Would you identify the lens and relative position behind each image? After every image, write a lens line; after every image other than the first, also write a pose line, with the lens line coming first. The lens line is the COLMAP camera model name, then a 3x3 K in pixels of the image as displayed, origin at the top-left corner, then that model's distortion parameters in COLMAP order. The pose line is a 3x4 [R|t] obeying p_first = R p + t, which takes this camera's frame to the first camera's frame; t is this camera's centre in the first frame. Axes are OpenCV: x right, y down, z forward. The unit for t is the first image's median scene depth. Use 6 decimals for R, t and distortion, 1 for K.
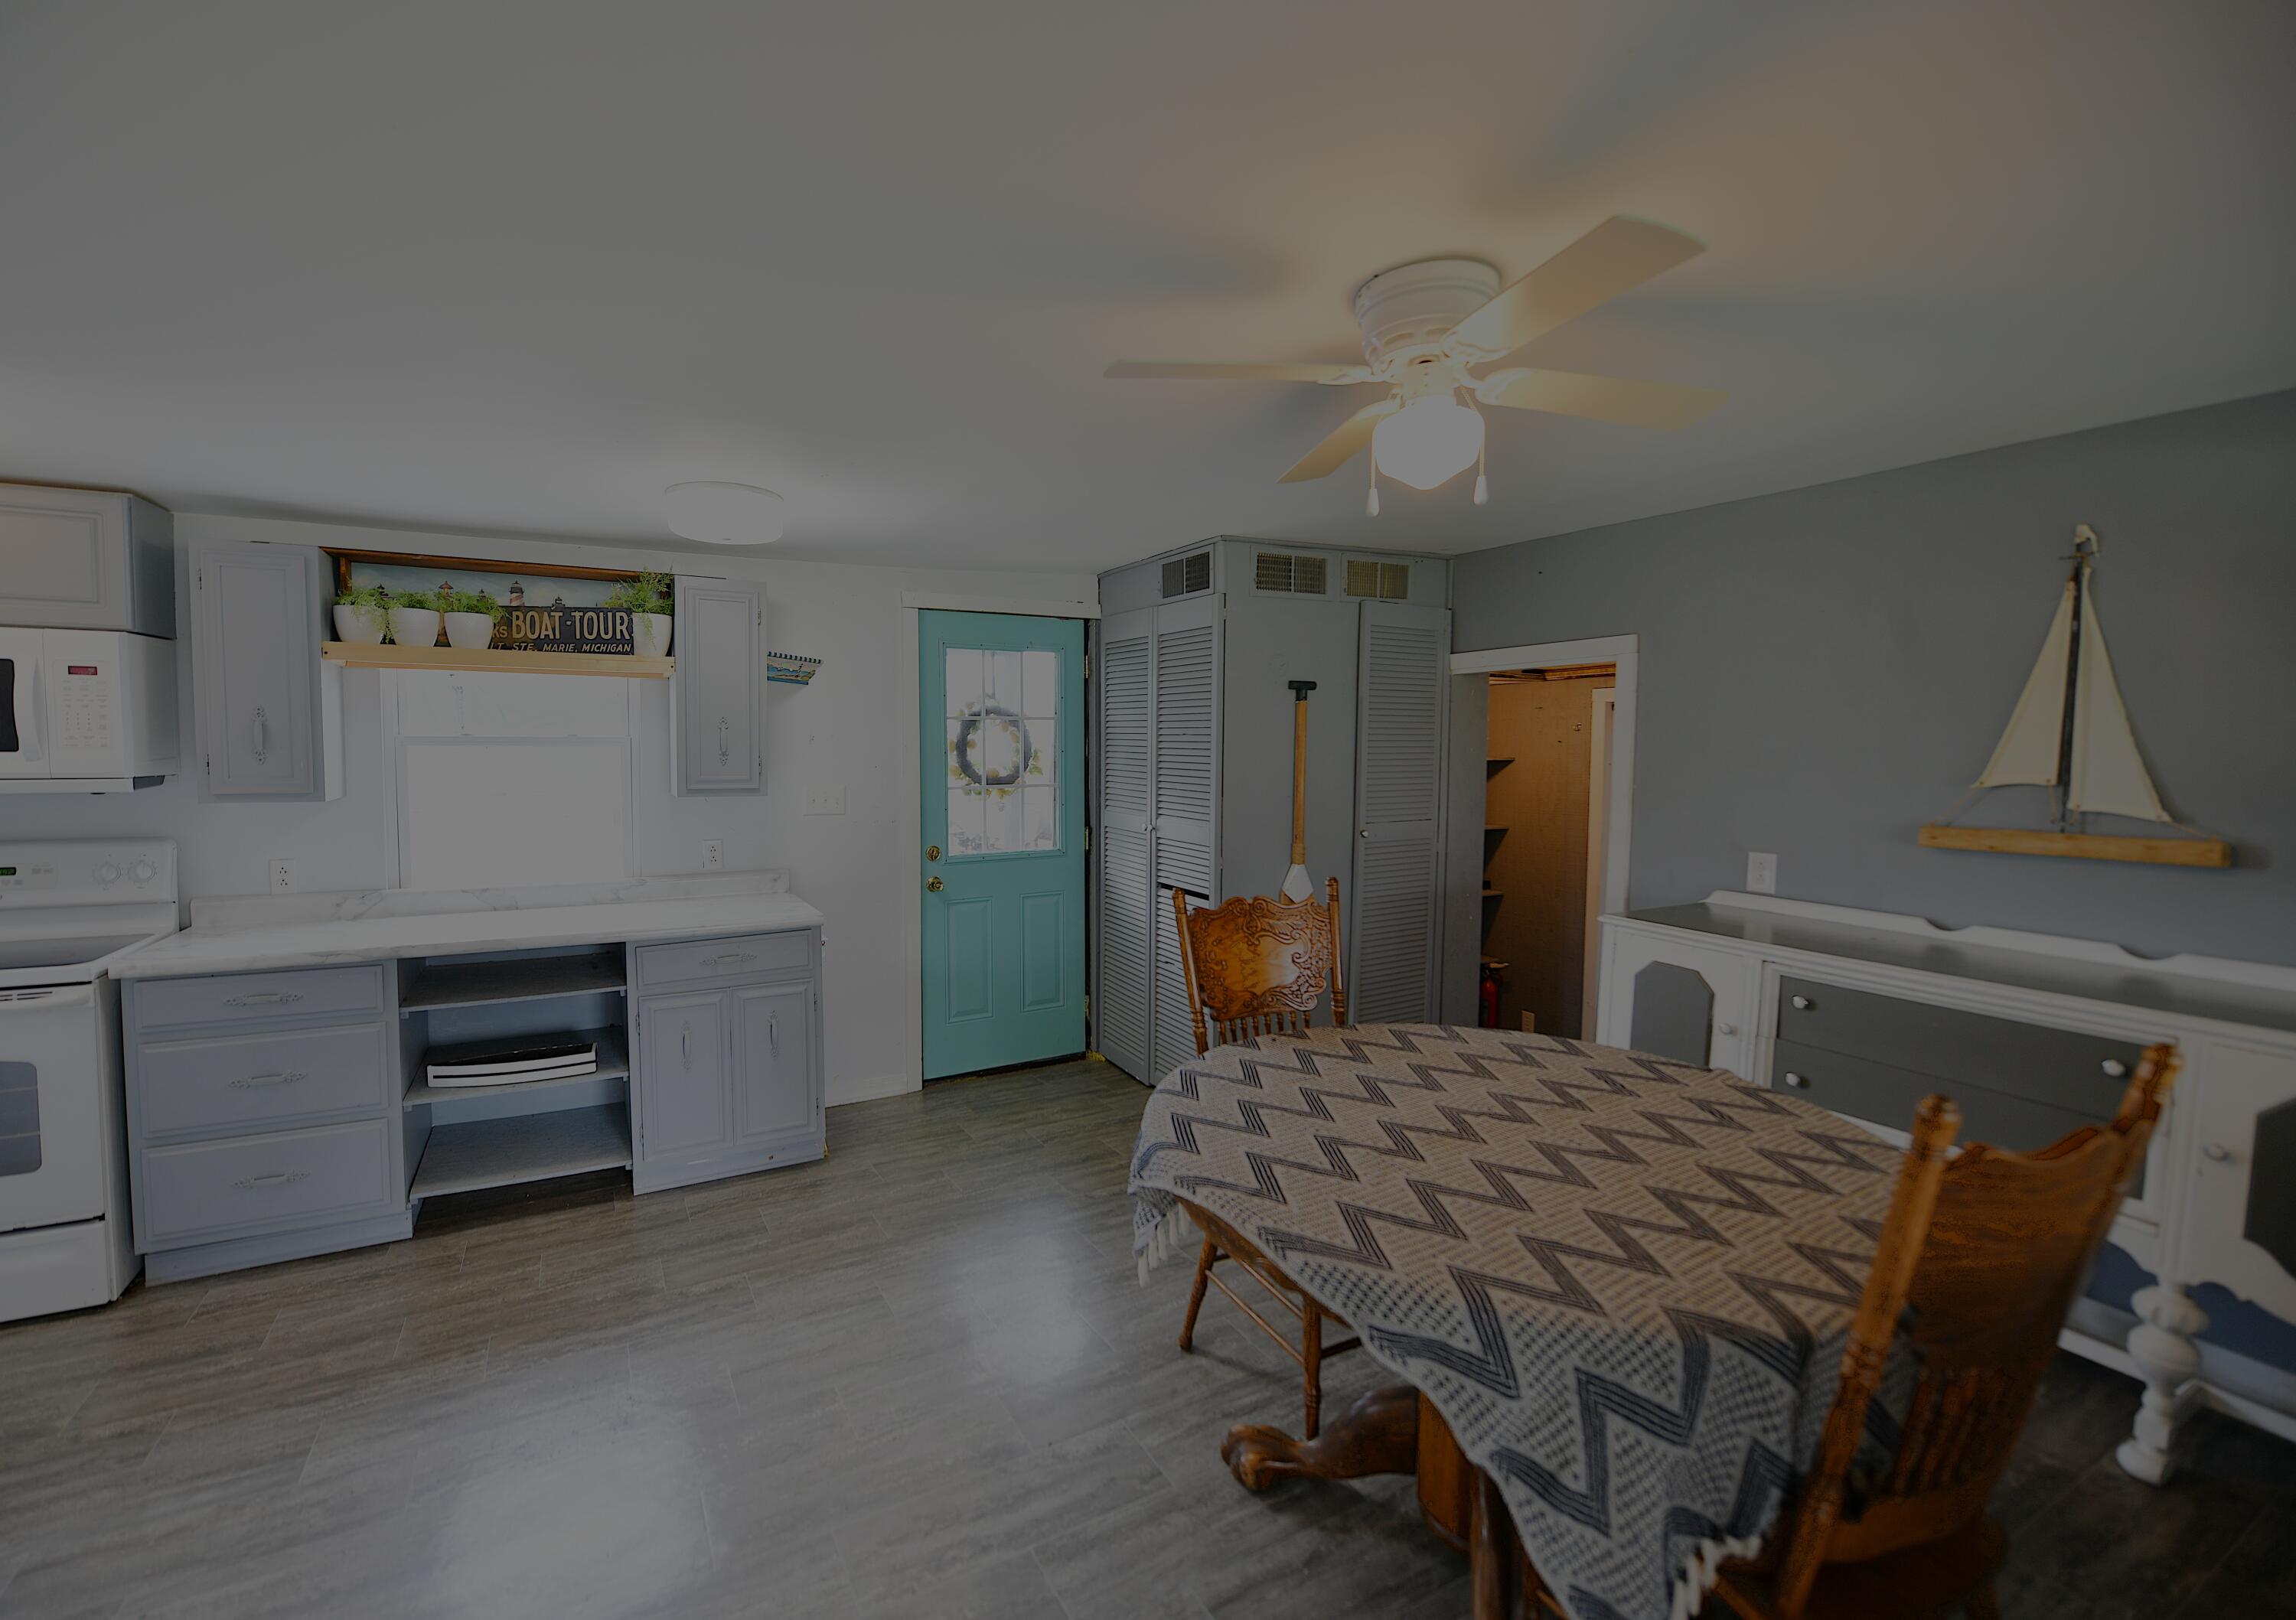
lens RADIAL K [[971.0, 0, 1071.0], [0, 971.0, 798.7], [0, 0, 1]] dist [-0.018288, -0.000574]
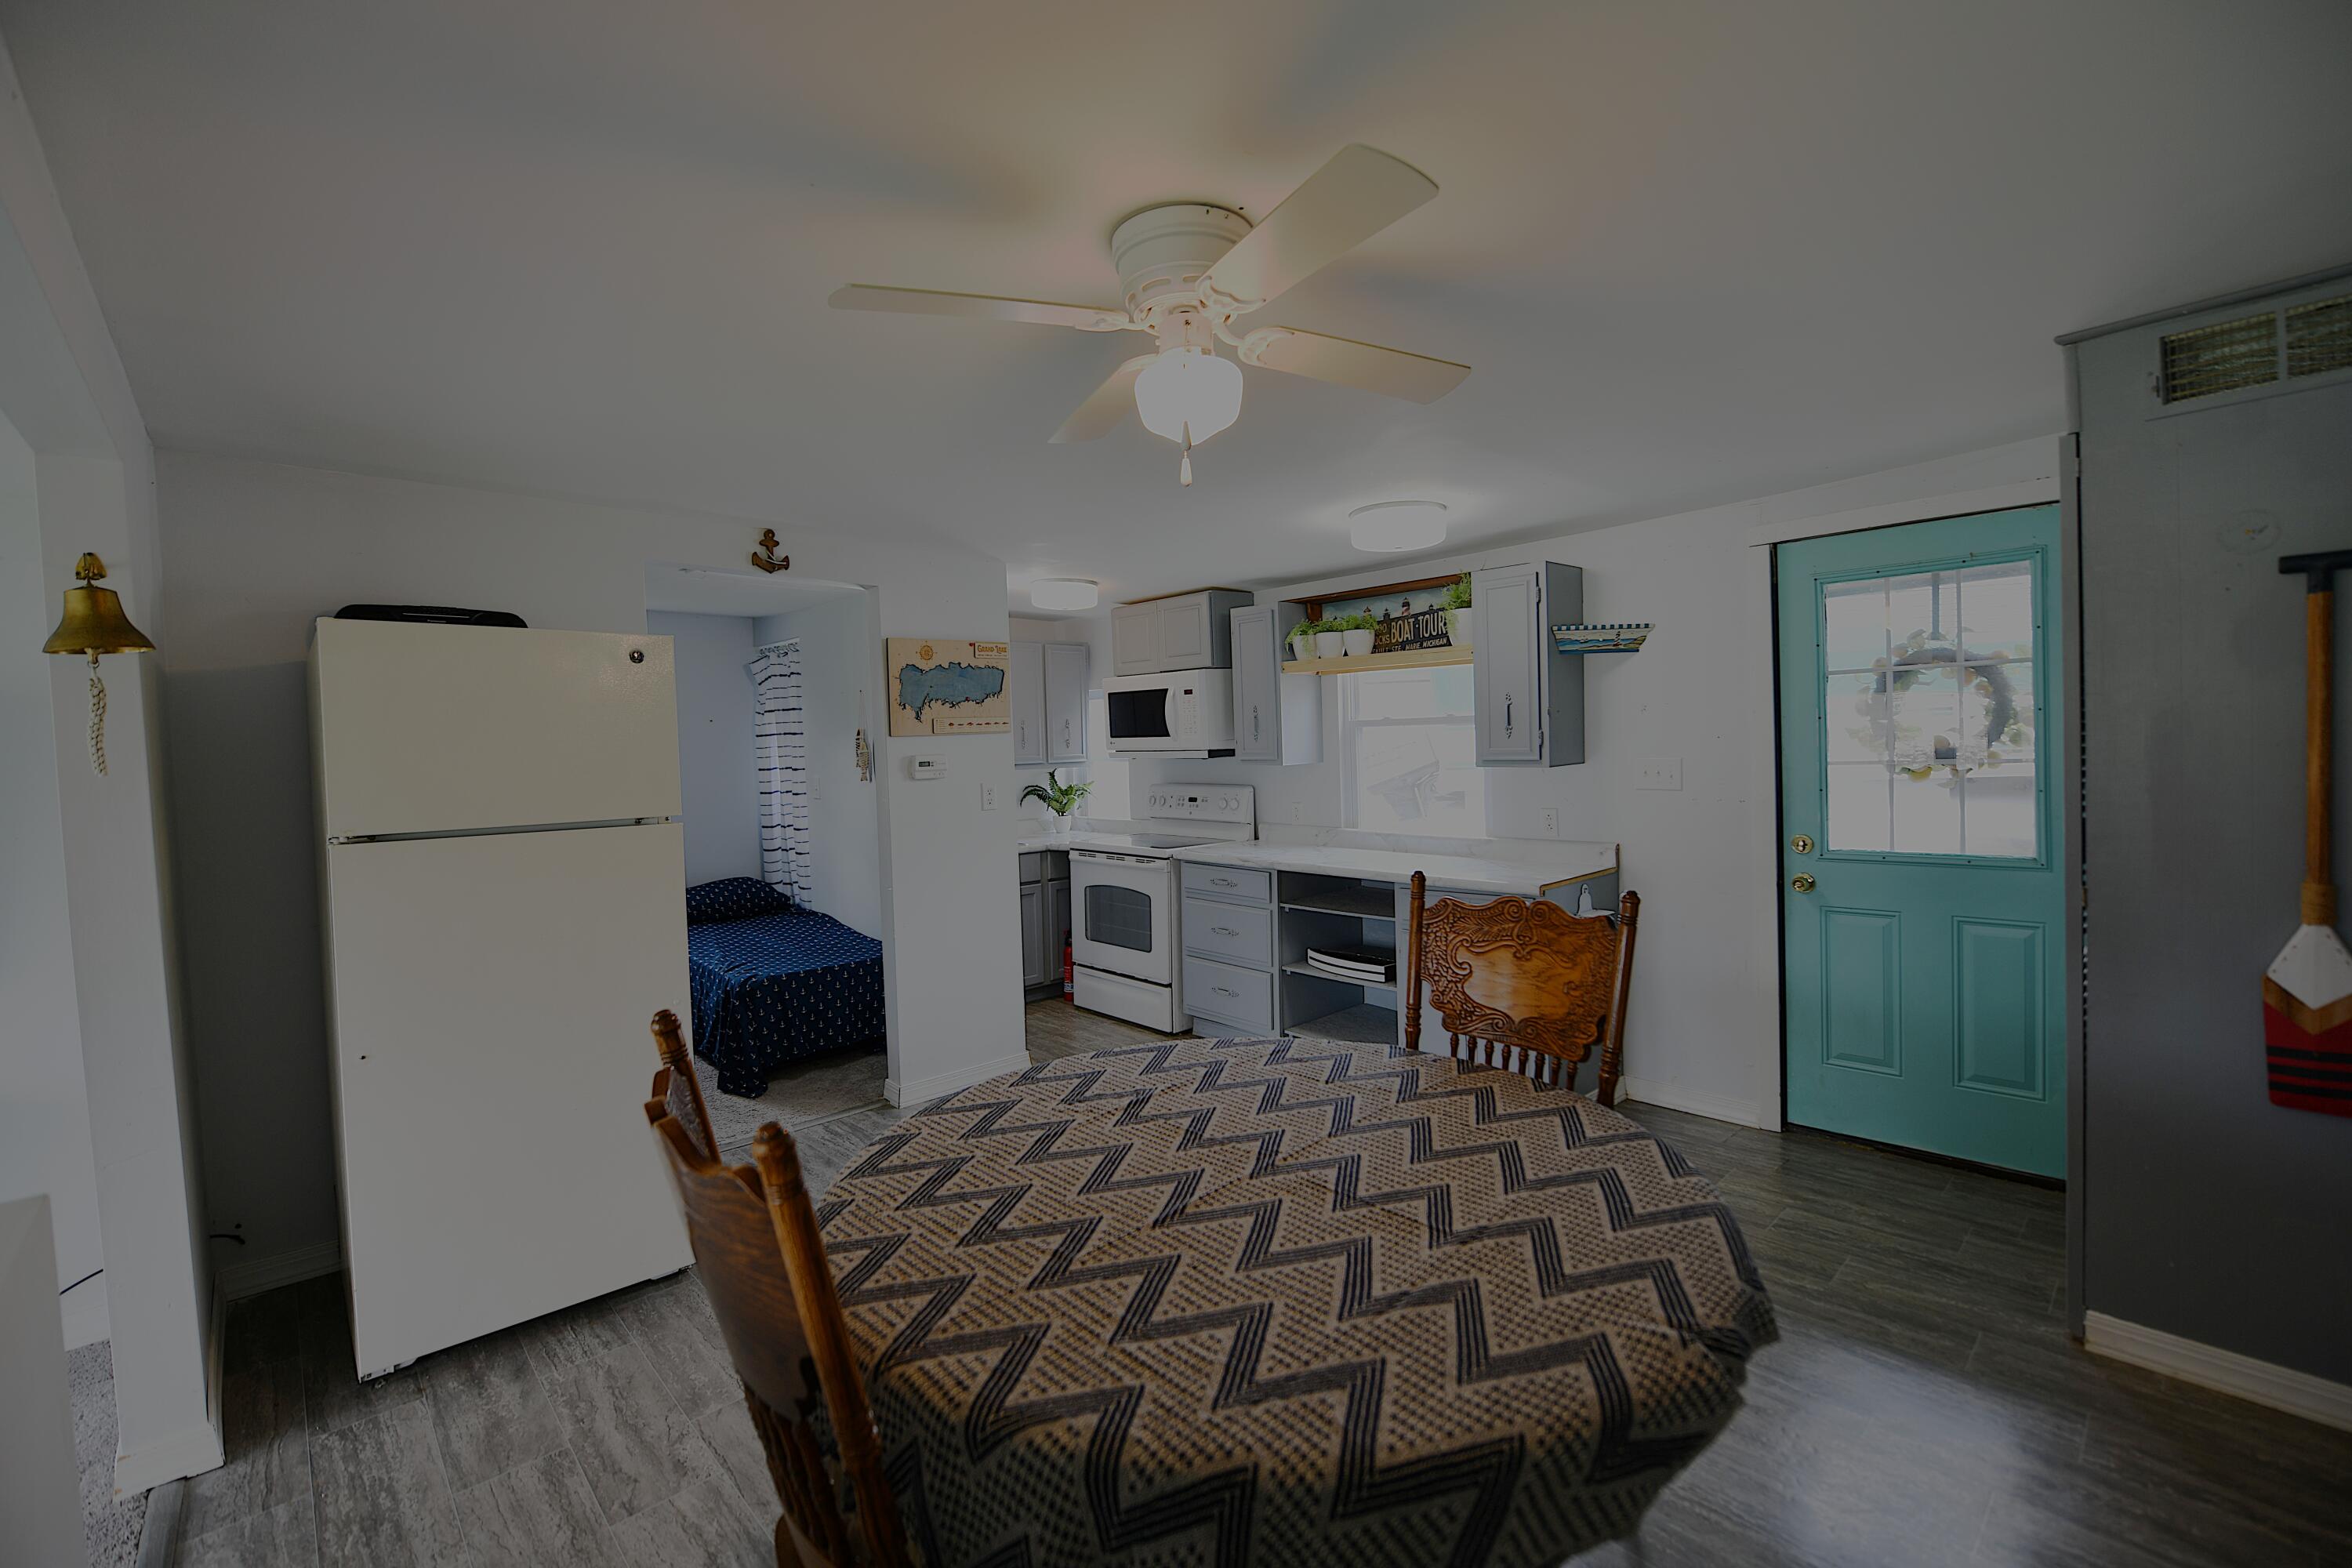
lens RADIAL K [[988.7, 0, 1168.7], [0, 988.7, 775.1], [0, 0, 1]] dist [-0.010630, -0.000213]
pose [[0.274833, 0.024432, -0.961181, 0.620131], [-0.019830, 0.999608, 0.019739, -0.008152], [0.961287, 0.013635, 0.275210, 0.342391]]
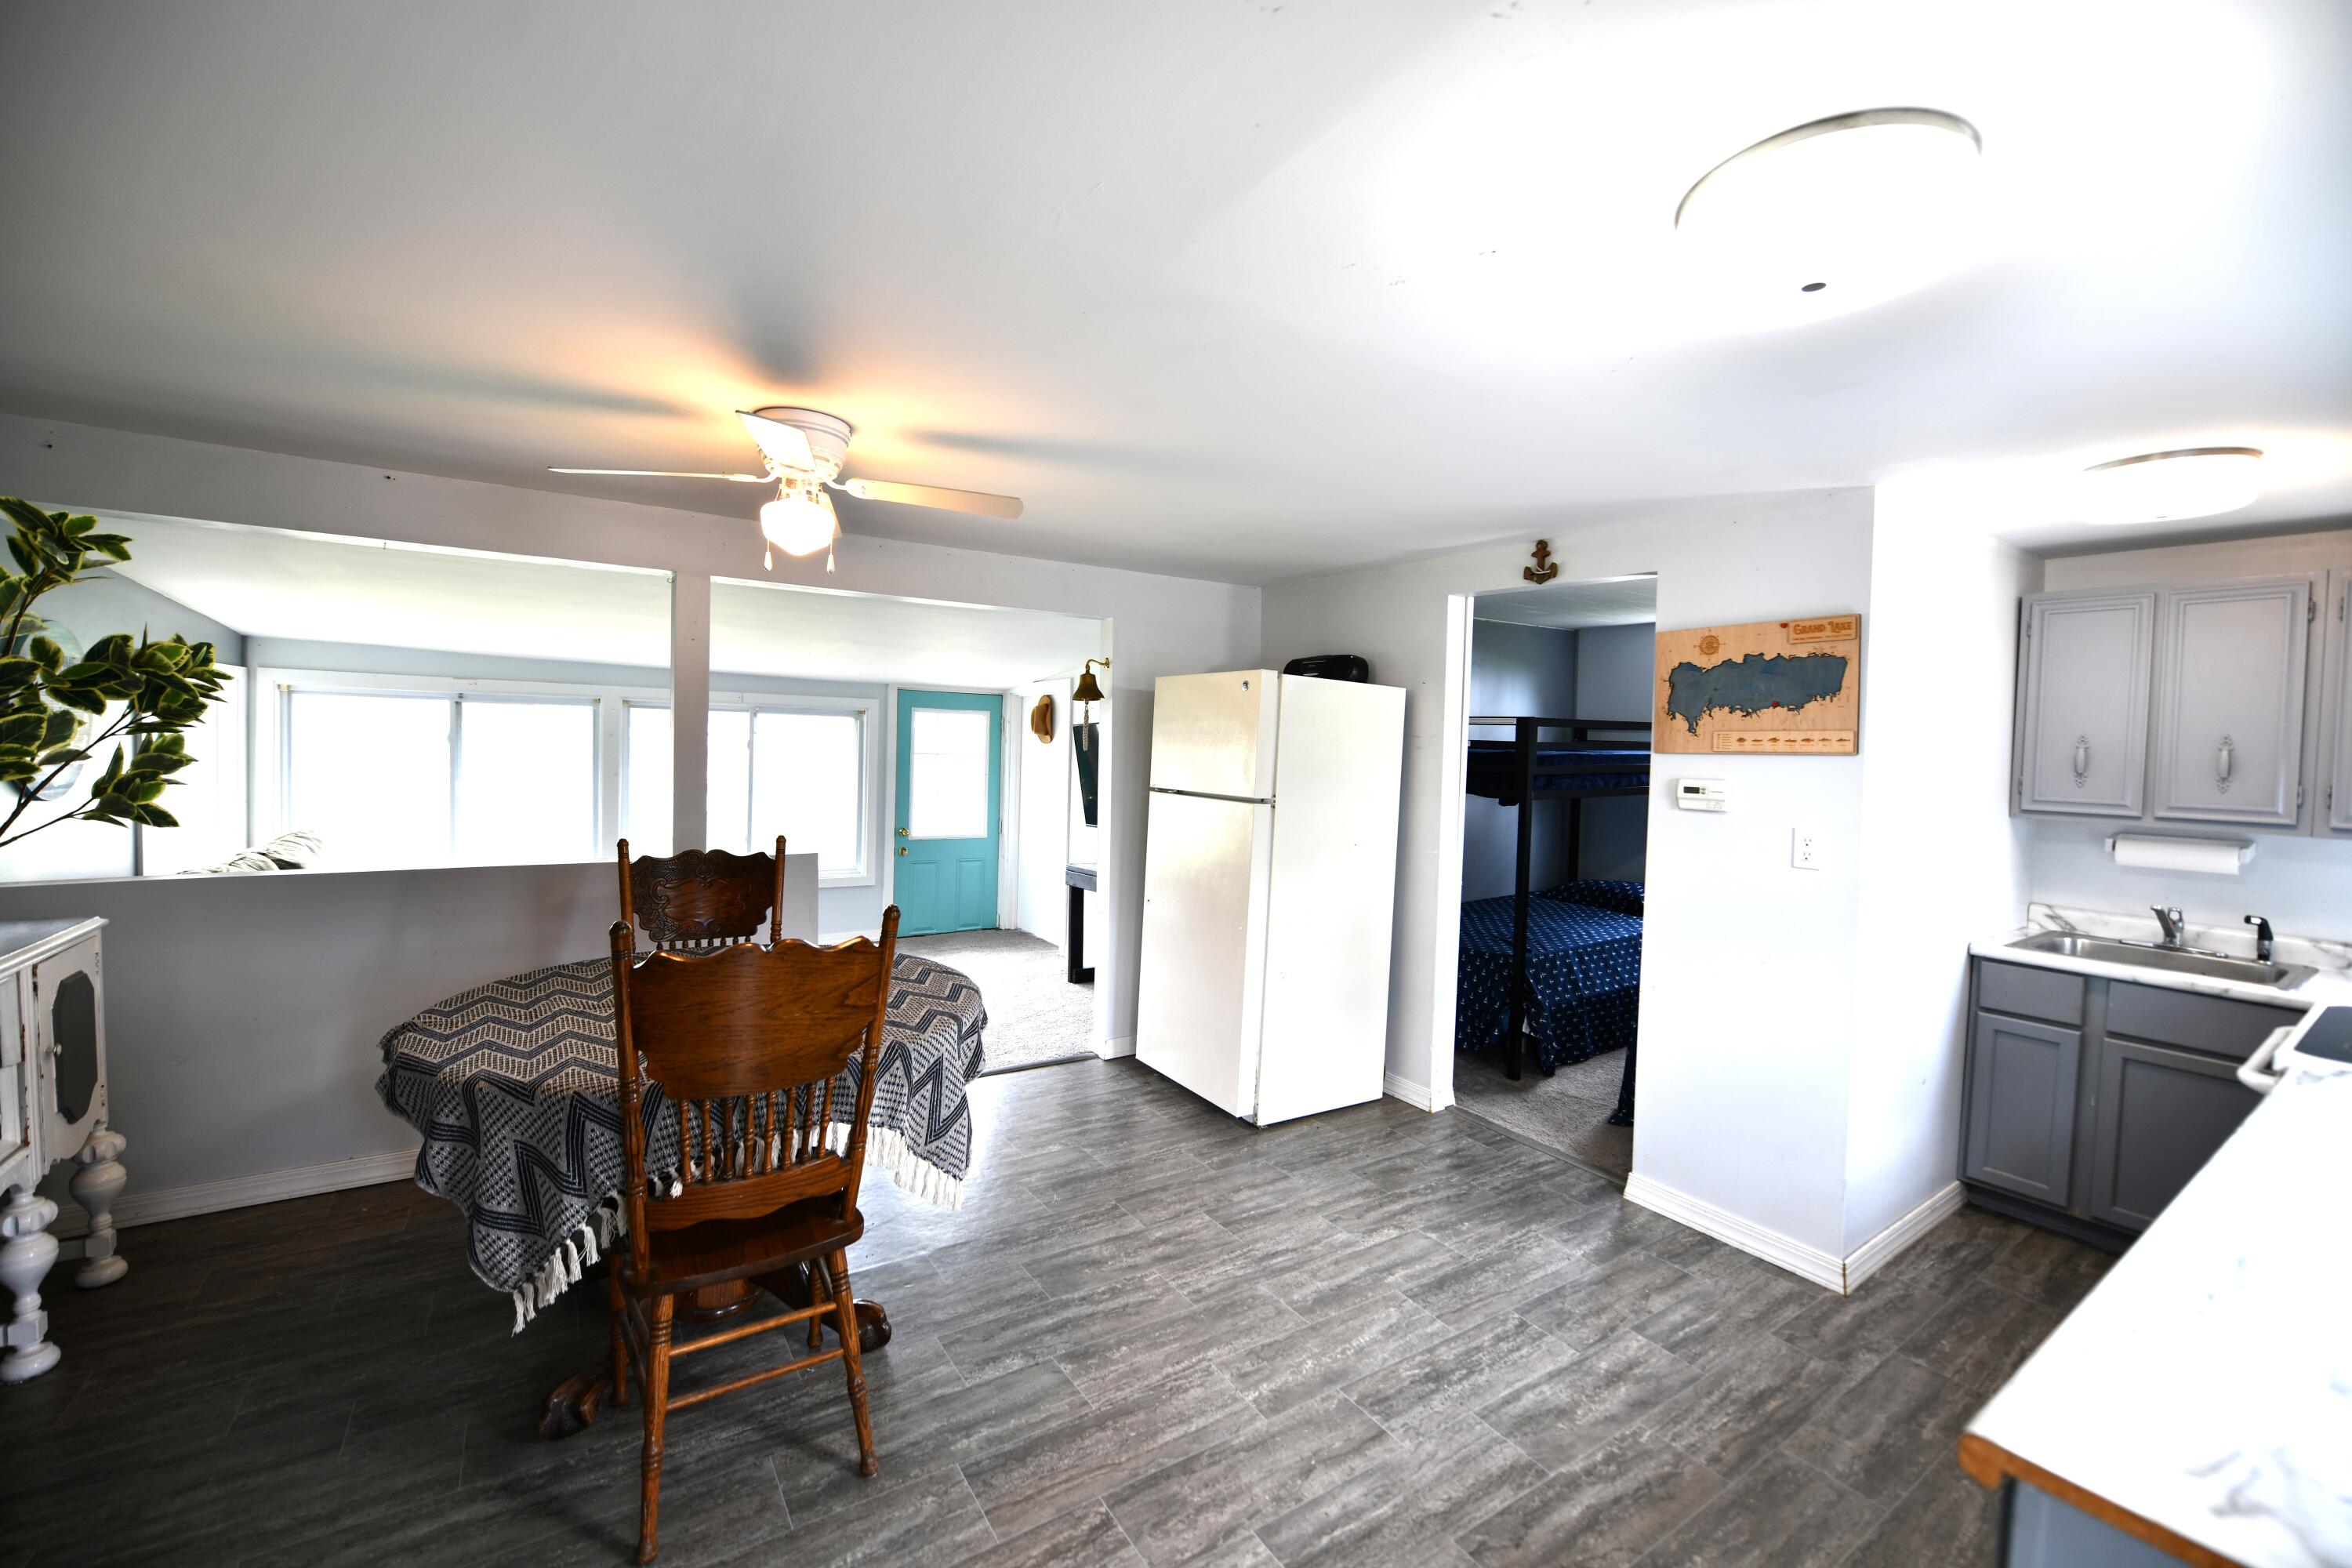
lens RADIAL K [[938.1, 0, 1167.9], [0, 938.1, 776.1], [0, 0, 1]] dist [-0.016407, -0.001738]
pose [[-0.993264, -0.025568, -0.113018, -0.019219], [-0.035223, 0.995819, 0.084280, -0.061315], [0.110390, 0.087694, -0.990012, 1.190906]]
